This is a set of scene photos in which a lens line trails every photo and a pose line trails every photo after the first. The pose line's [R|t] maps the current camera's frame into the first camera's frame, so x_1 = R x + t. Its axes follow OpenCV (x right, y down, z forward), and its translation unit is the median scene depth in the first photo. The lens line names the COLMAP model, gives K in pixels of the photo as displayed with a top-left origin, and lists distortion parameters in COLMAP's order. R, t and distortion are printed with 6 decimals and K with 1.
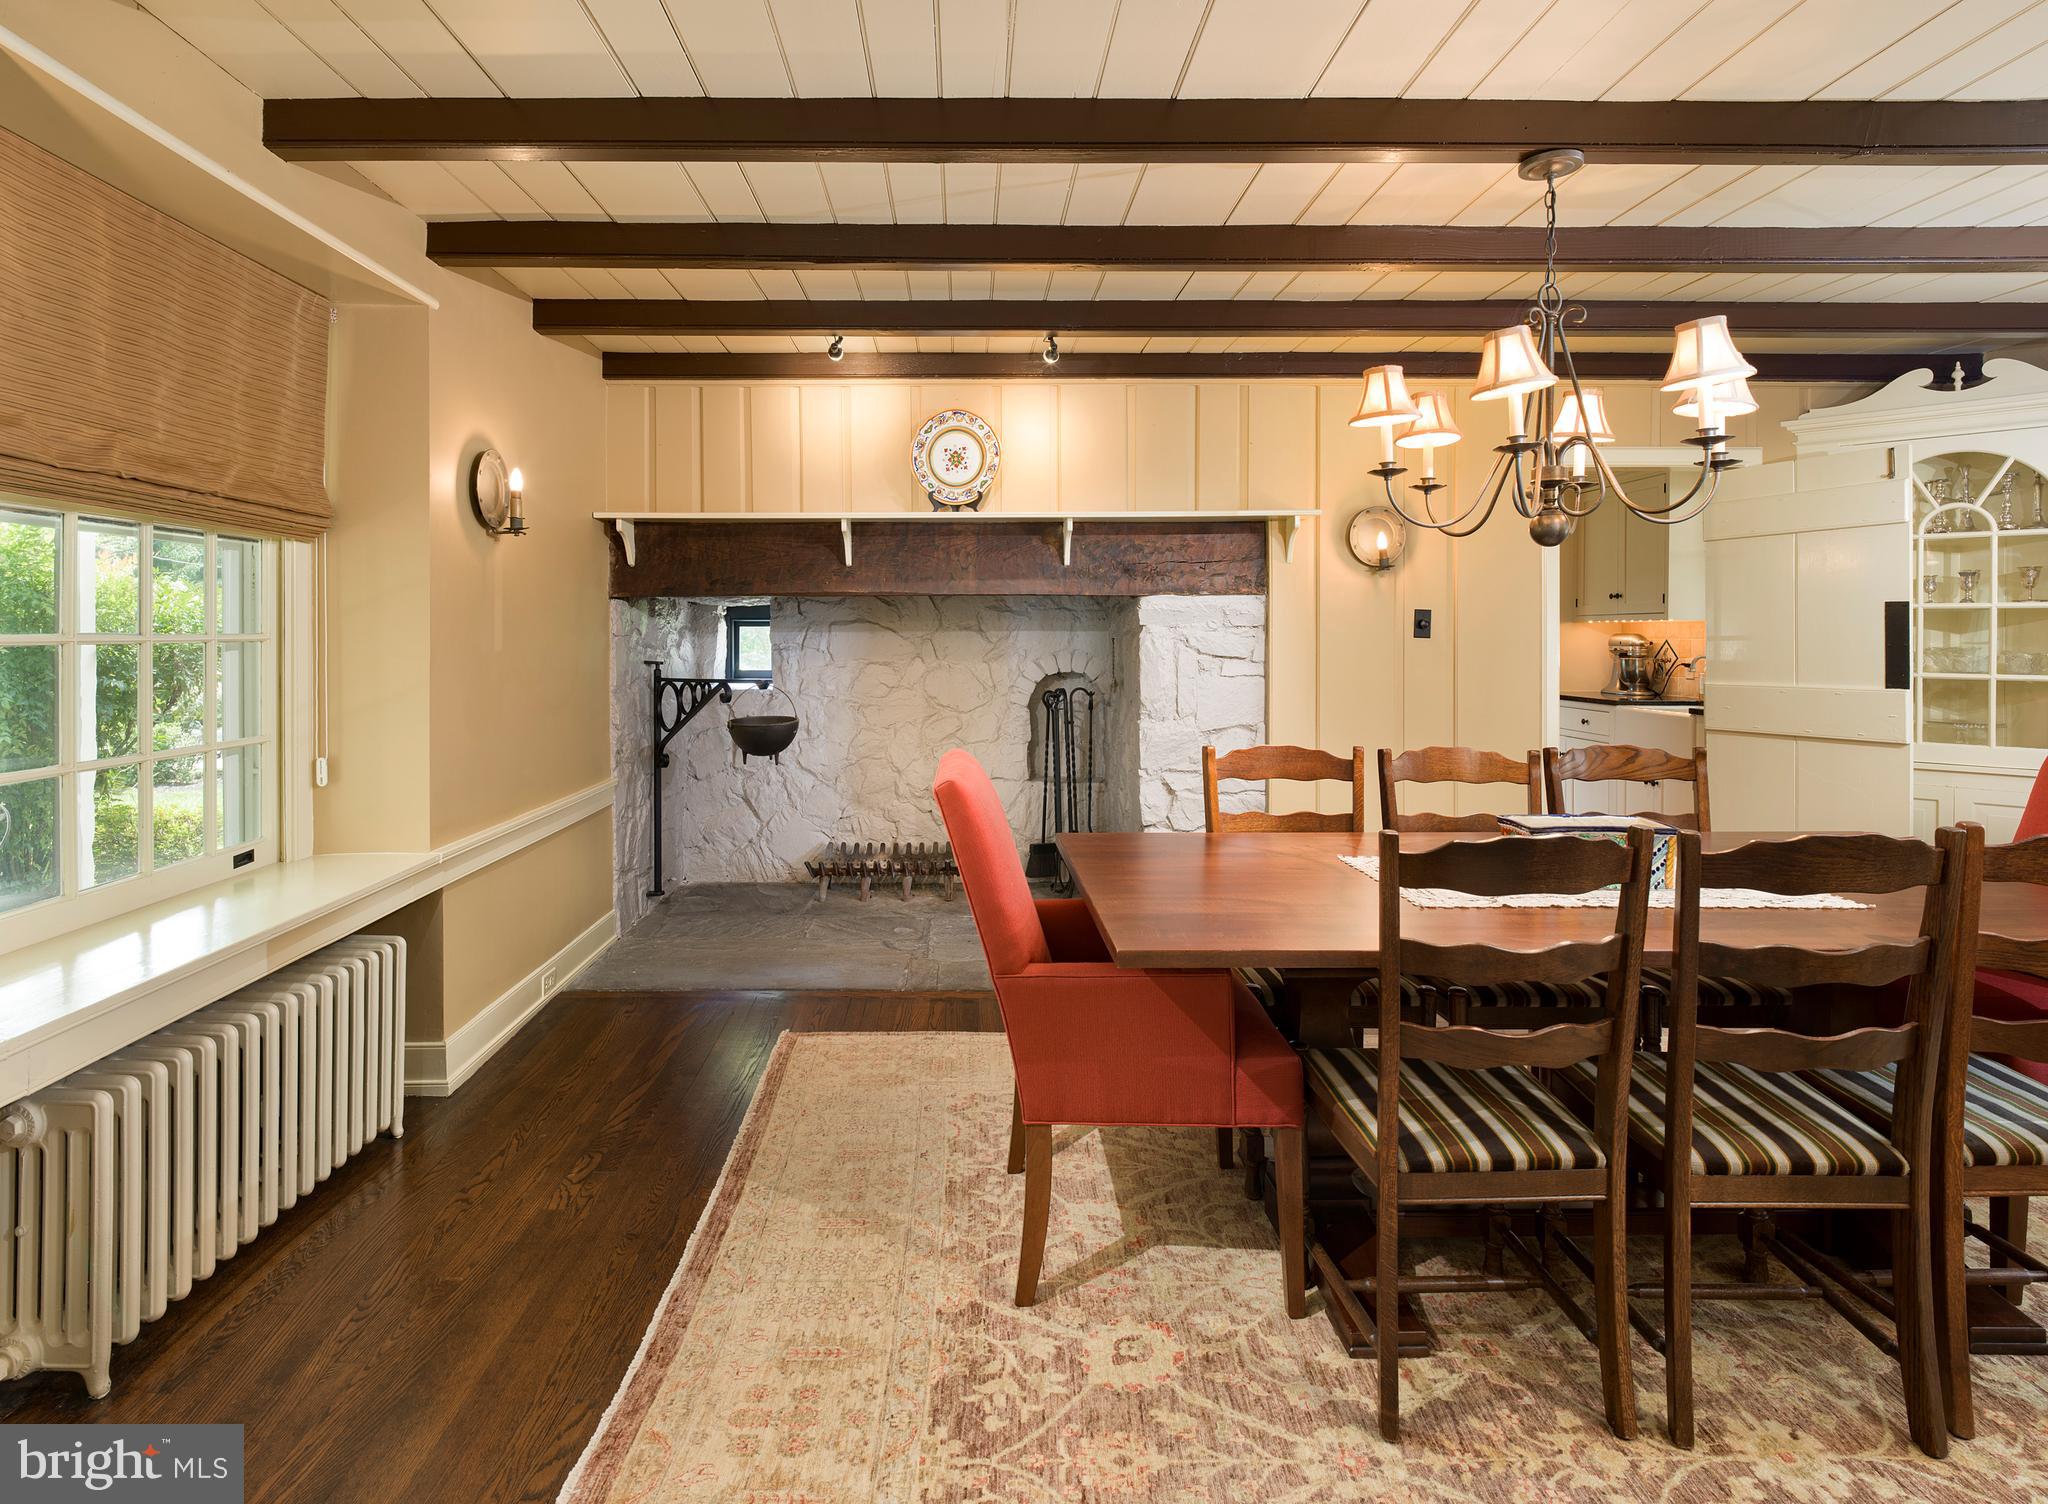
lens RADIAL K [[1068.2, 0, 965.5], [0, 1068.2, 675.9], [0, 0, 1]] dist [-0.000831, -0.000746]
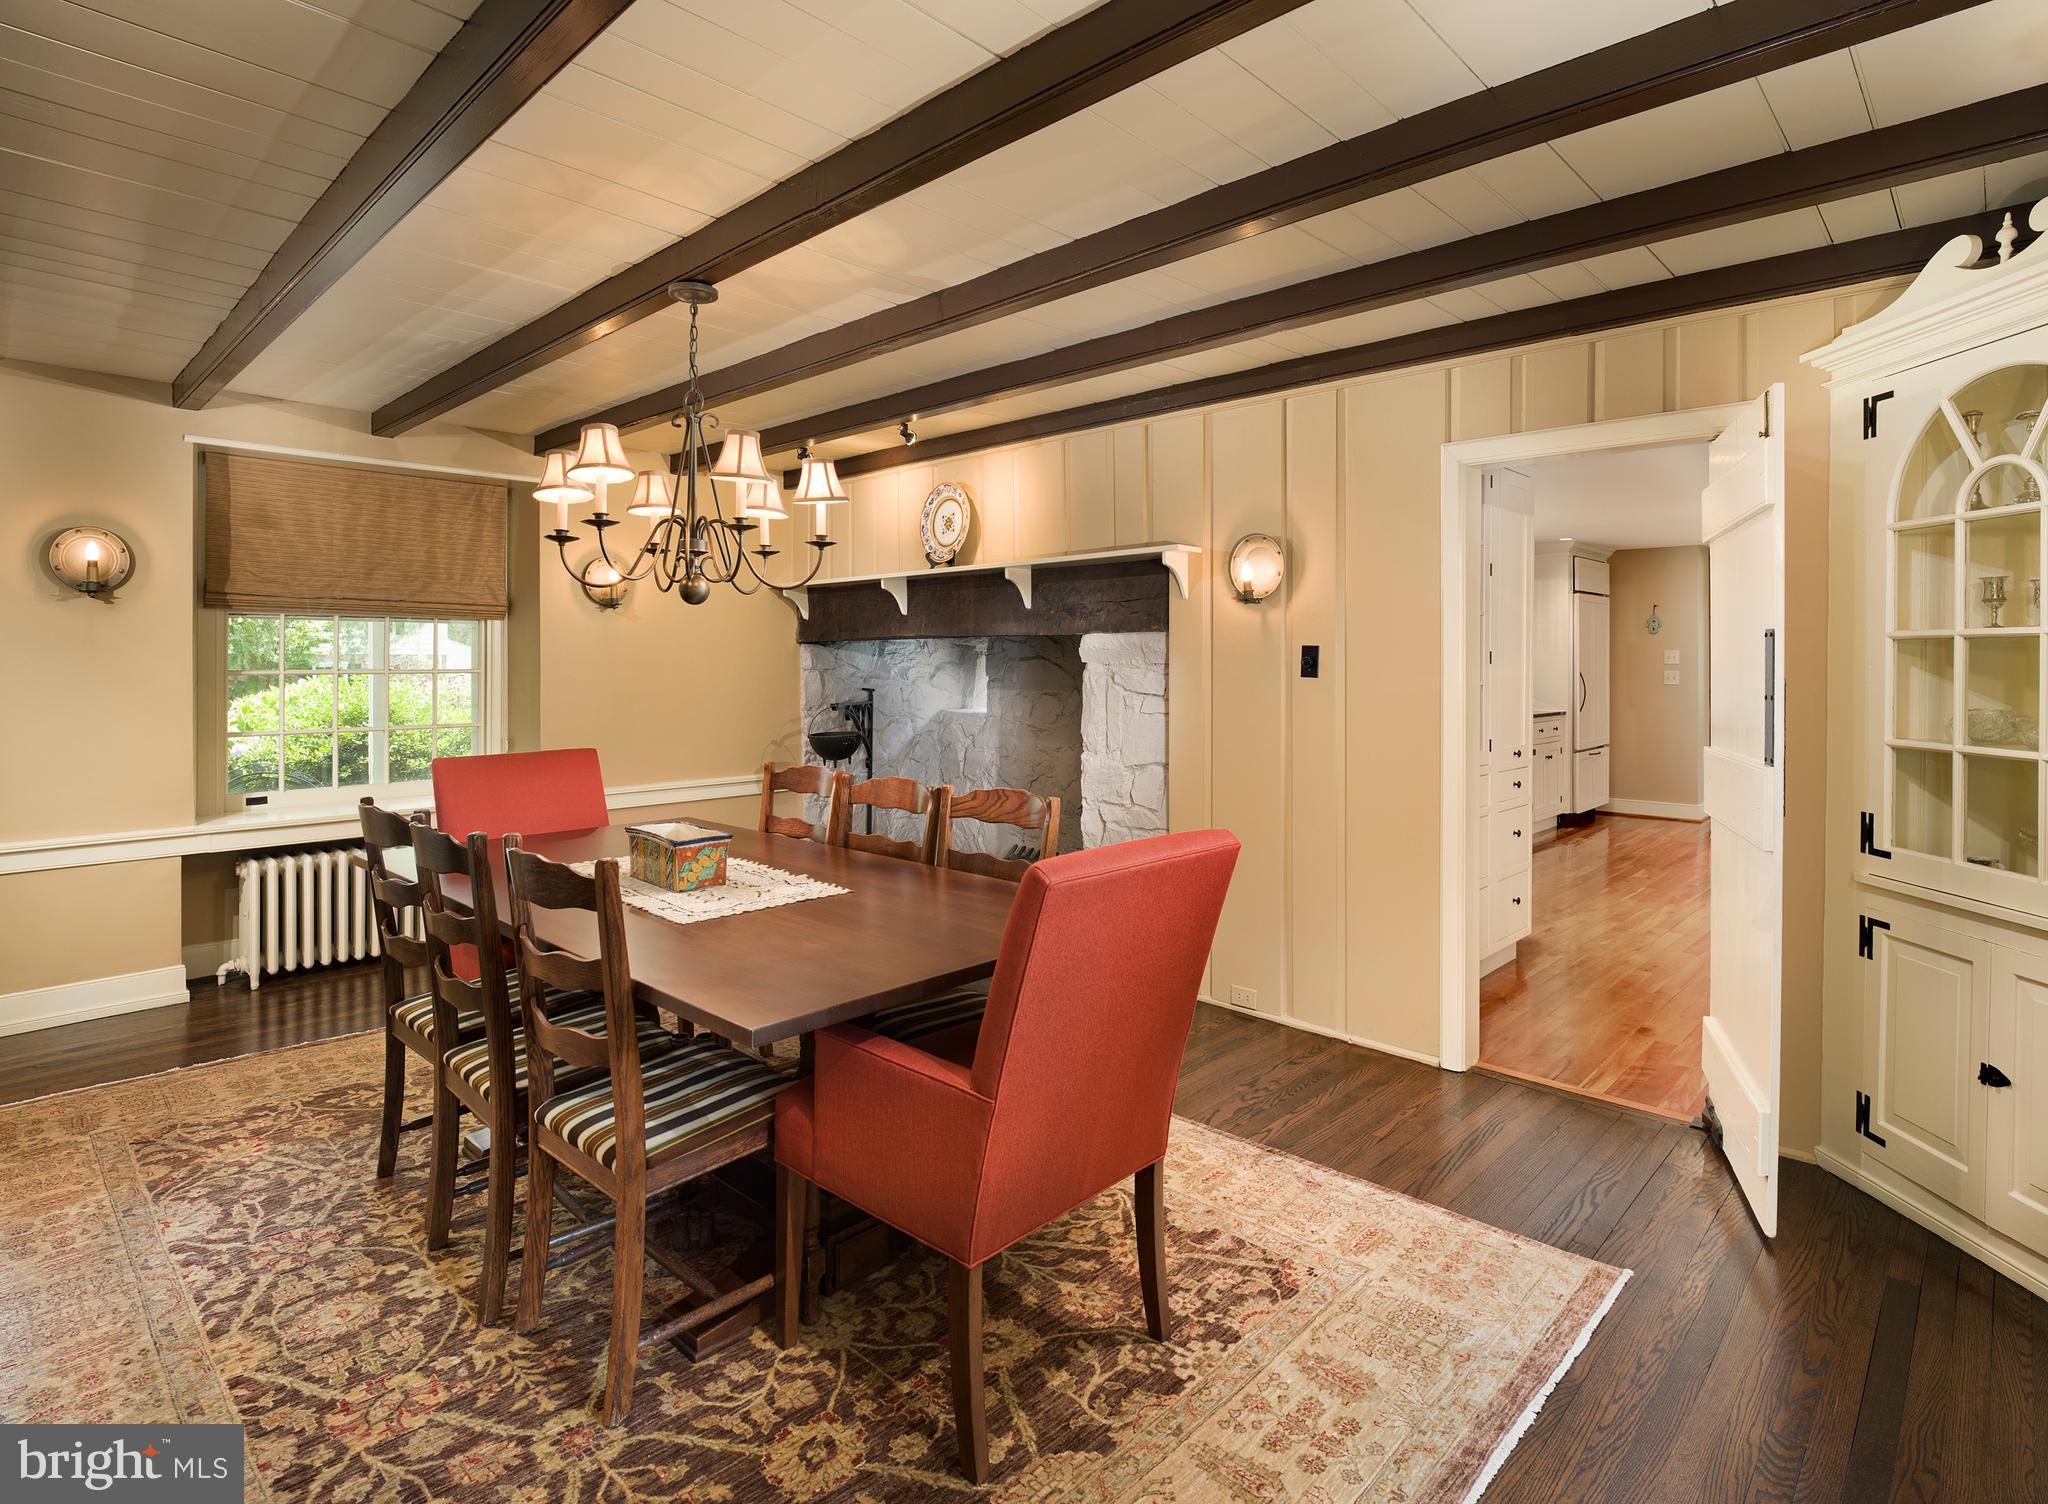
lens RADIAL K [[1057.9, 0, 1023.9], [0, 1057.9, 690.5], [0, 0, 1]] dist [-0.015567, -0.000860]
pose [[0.719786, 0.019434, -0.693924, 0.872399], [-0.028115, 0.999604, -0.001169, -0.016913], [0.693626, 0.020351, 0.720047, 0.207976]]
